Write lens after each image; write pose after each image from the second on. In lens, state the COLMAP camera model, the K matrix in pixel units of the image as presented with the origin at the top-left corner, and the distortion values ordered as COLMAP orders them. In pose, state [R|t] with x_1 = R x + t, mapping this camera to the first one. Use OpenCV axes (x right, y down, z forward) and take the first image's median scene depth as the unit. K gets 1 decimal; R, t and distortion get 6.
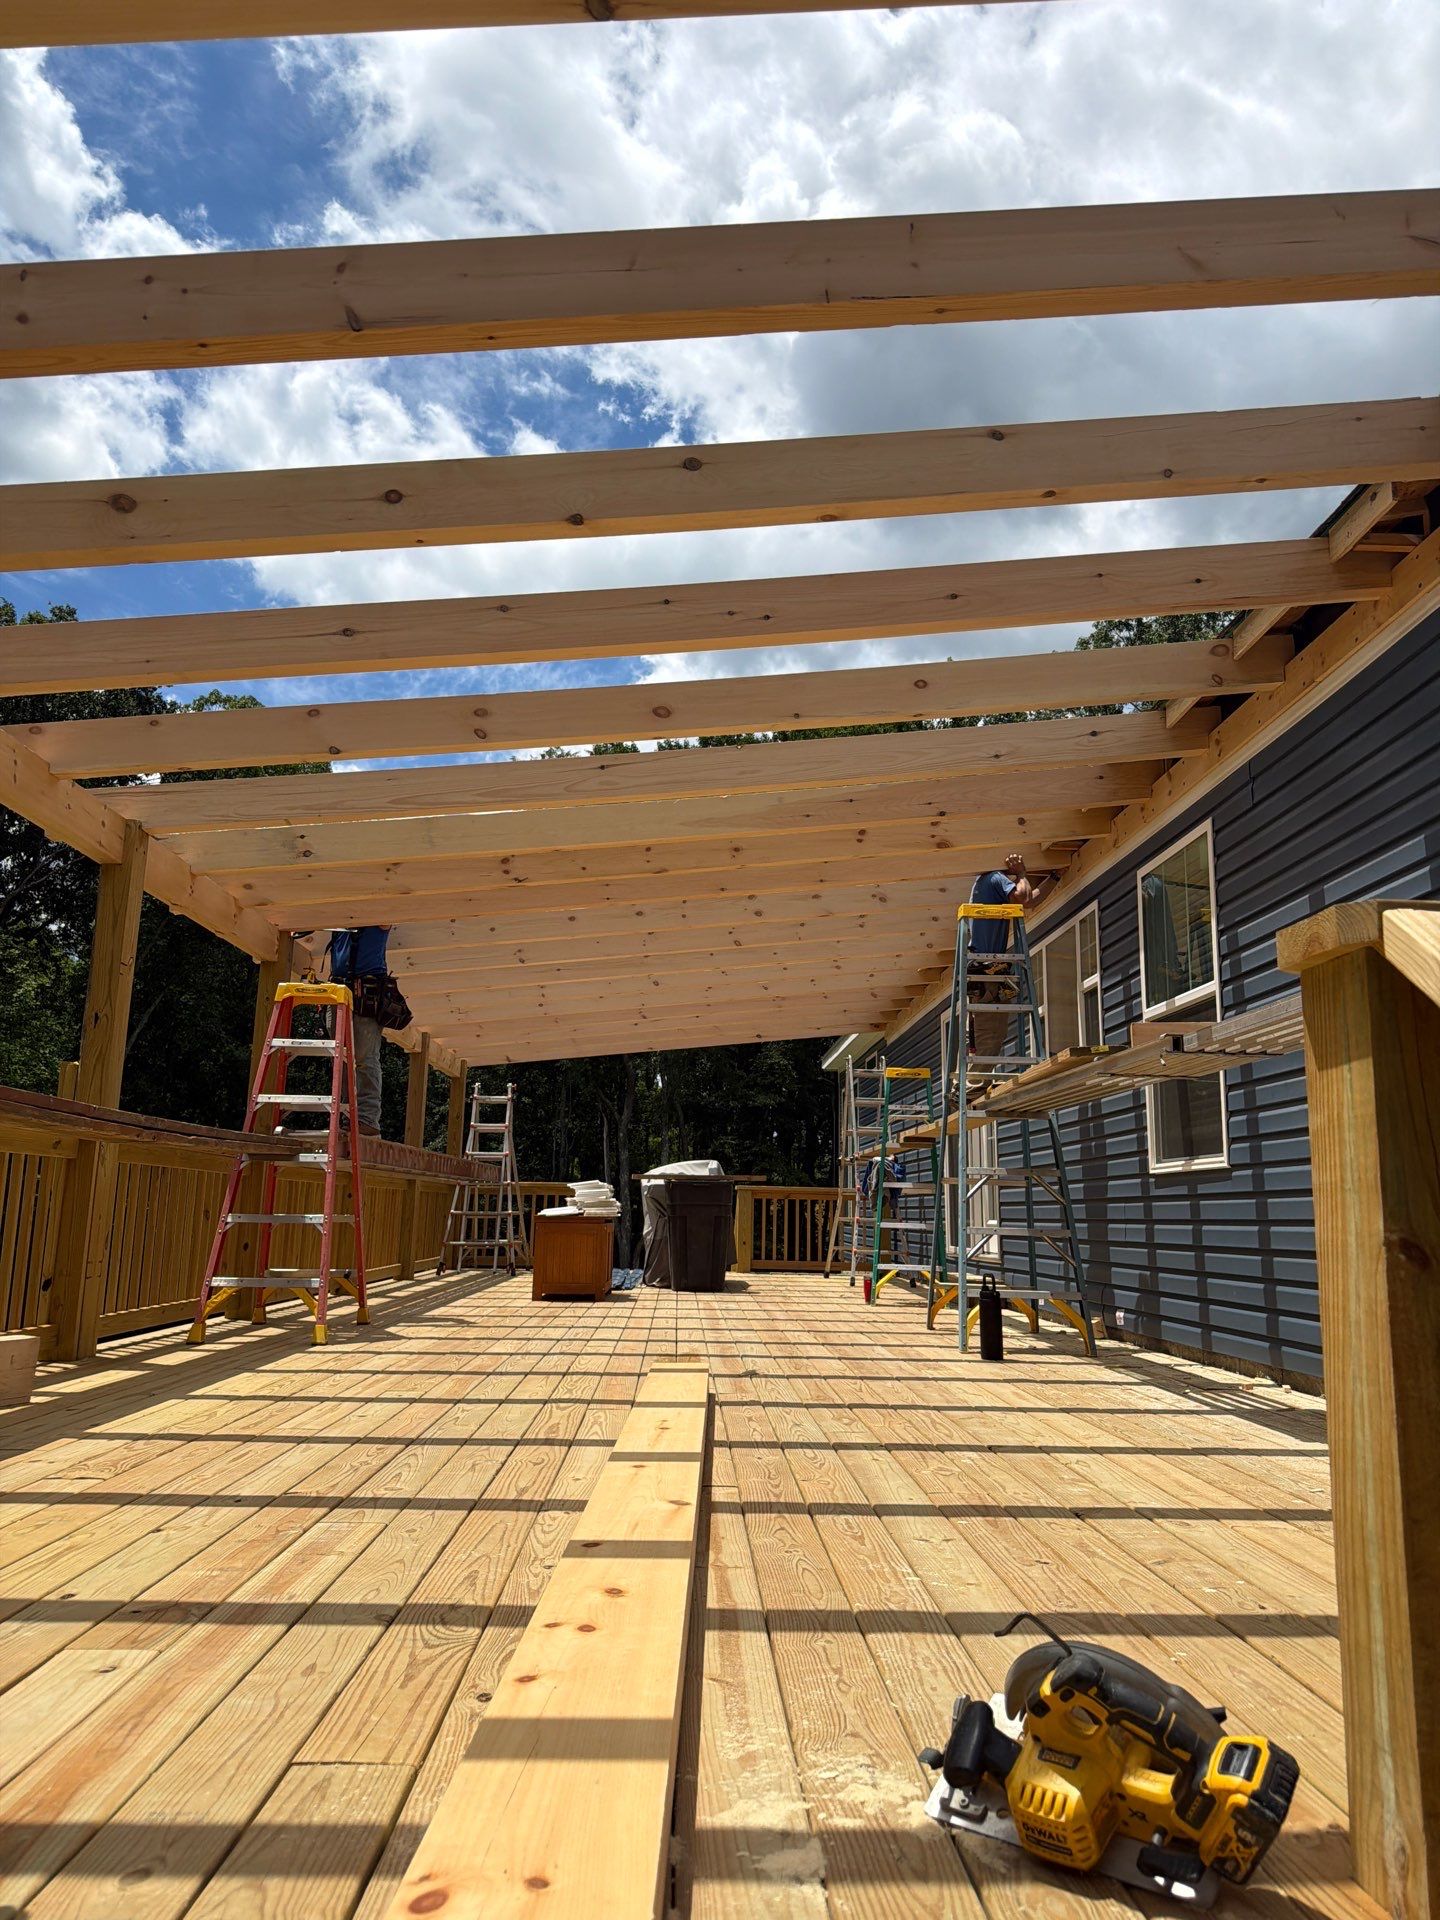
lens RADIAL K [[1363.6, 0, 765.5], [0, 1363.6, 964.1], [0, 0, 1]] dist [0.002677, 0.000179]
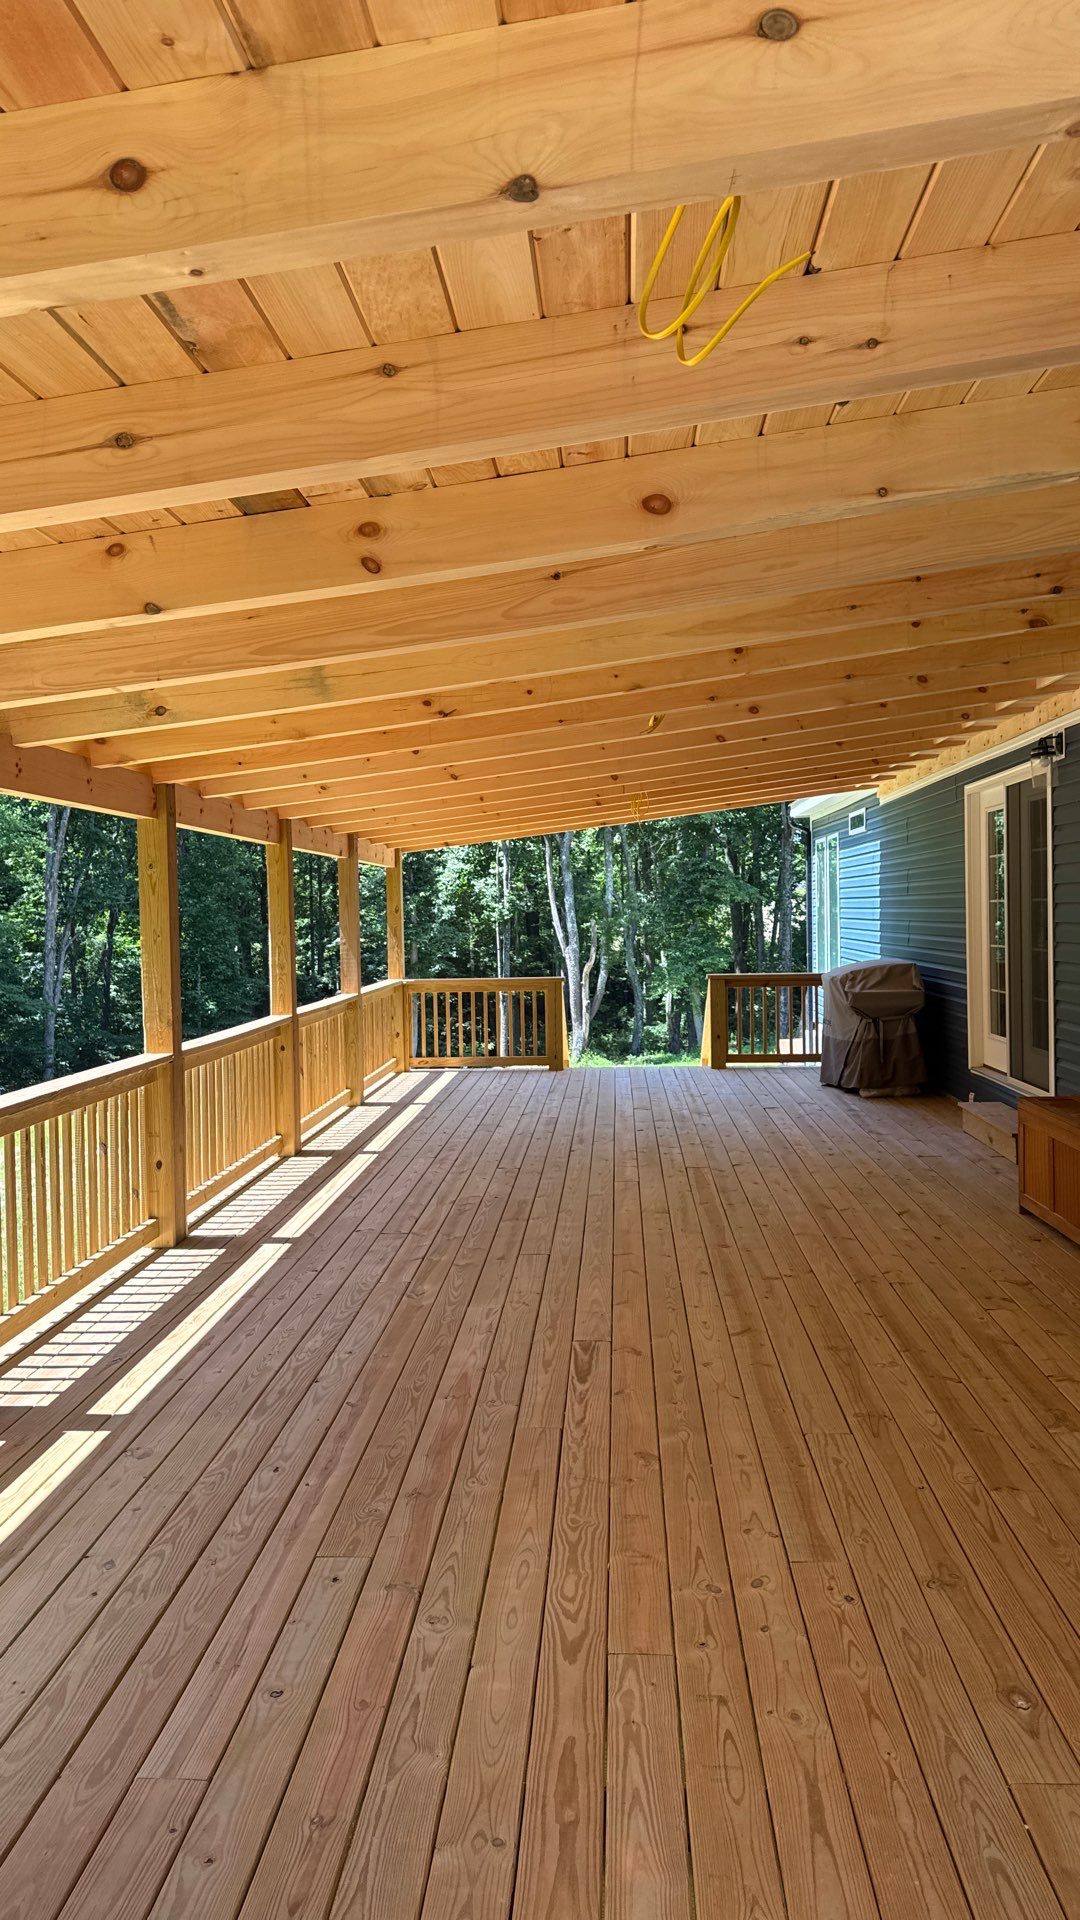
lens RADIAL K [[1374.5, 0, 540.0], [0, 1374.5, 960.0], [0, 0, 1]] dist [0.082725, -0.140189]
pose [[0.991968, -0.030995, -0.122632, -0.042470], [0.056546, 0.975905, 0.210743, -0.086225], [0.113145, -0.215984, 0.969819, 0.247554]]
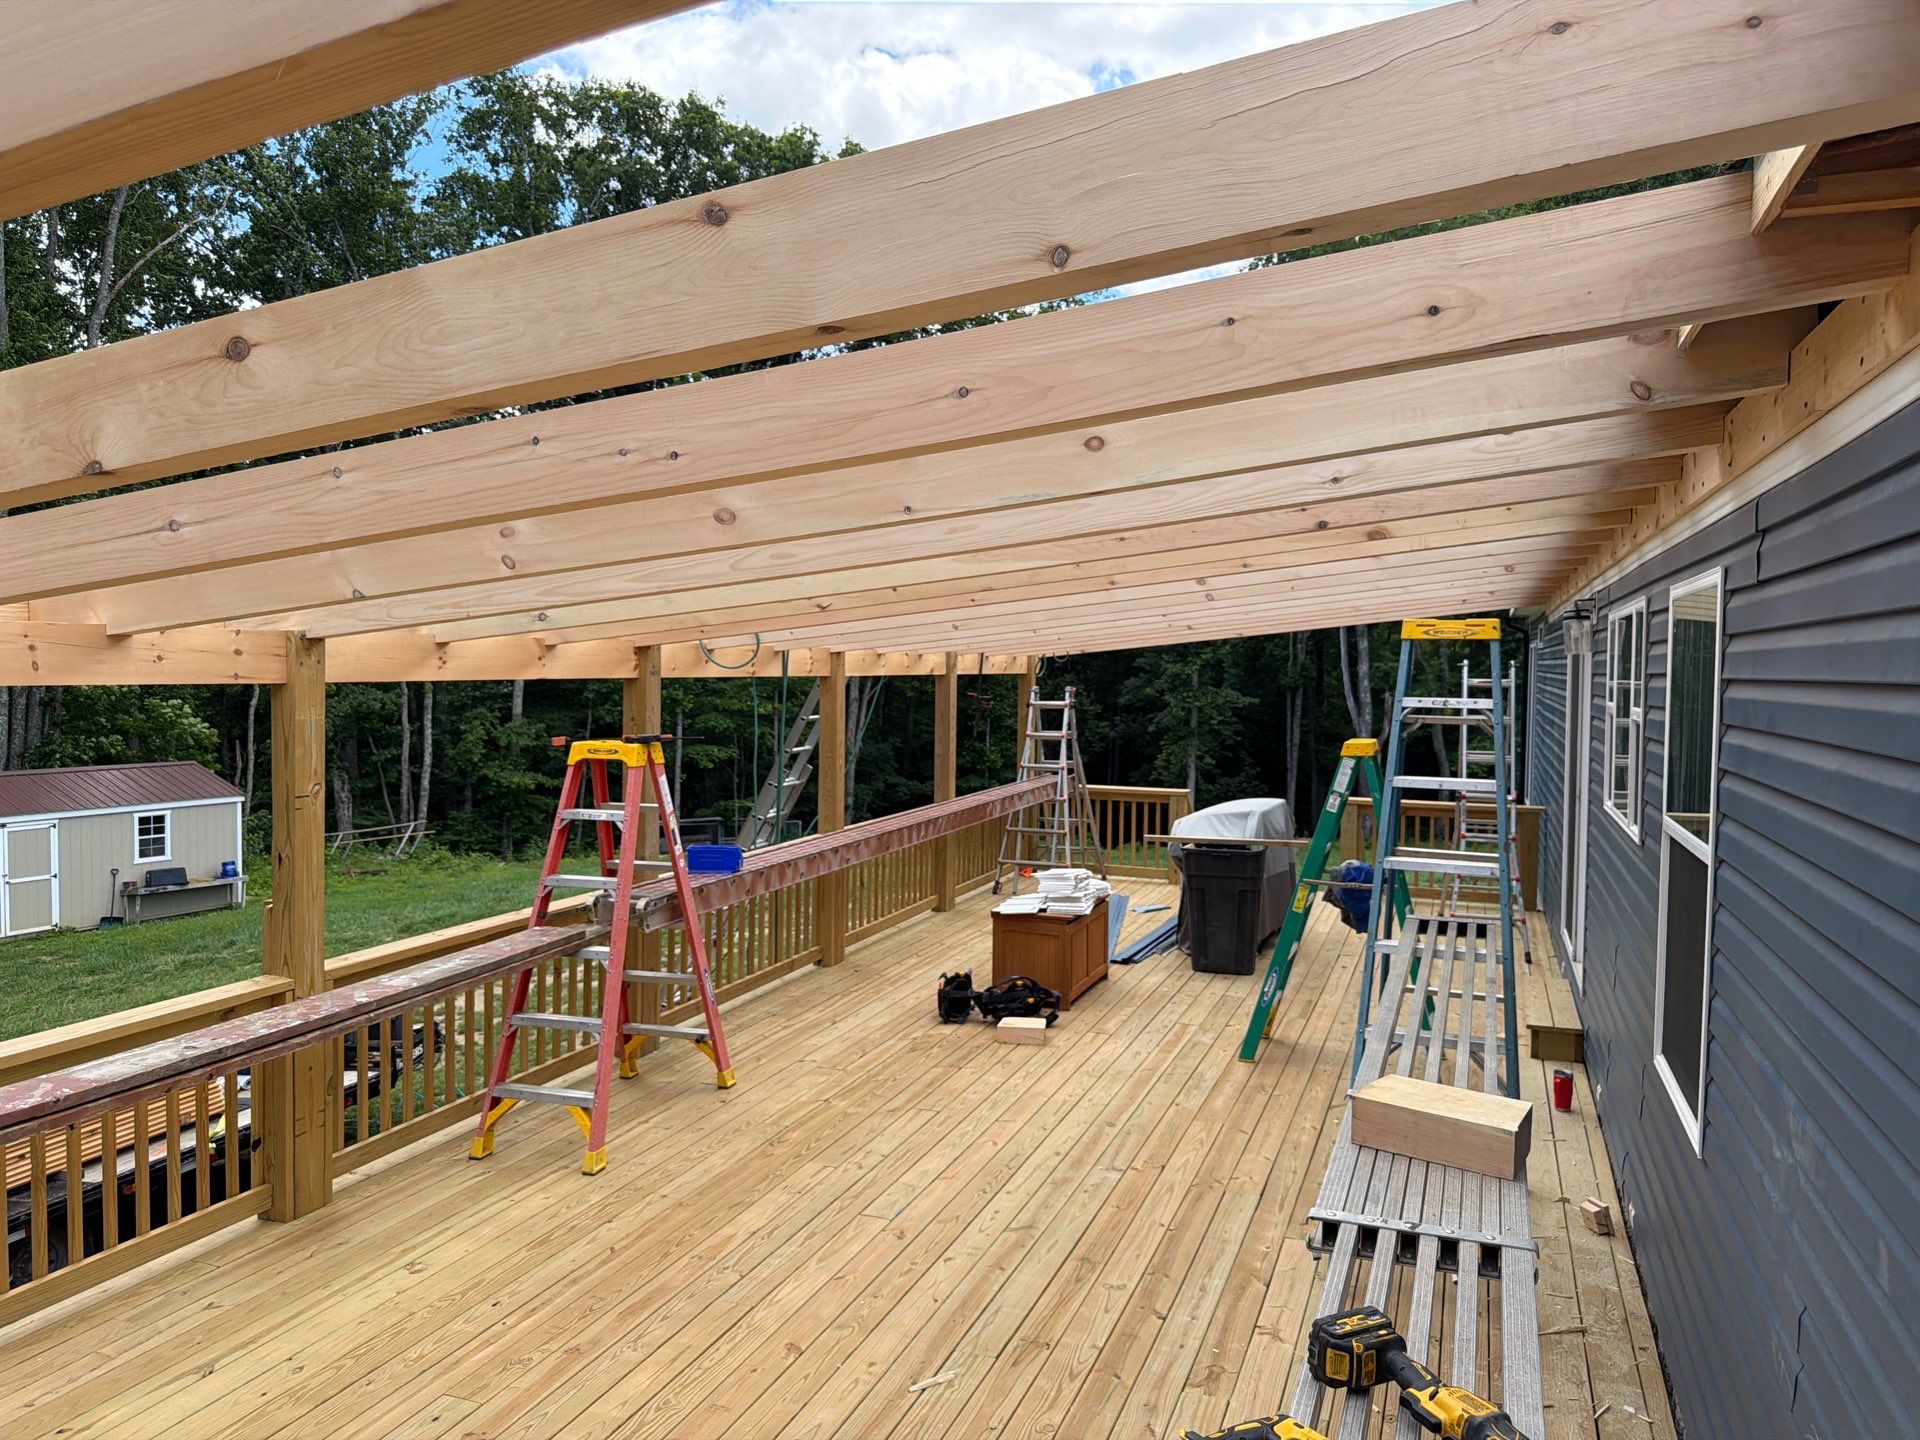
lens RADIAL K [[1395.7, 0, 945.5], [0, 1395.7, 721.3], [0, 0, 1]] dist [-0.008406, -0.002255]
pose [[0.912121, 0.012998, -0.409714, 0.225774], [0.075772, 0.976927, 0.199679, -0.156130], [0.402856, -0.213176, 0.890091, 0.289487]]
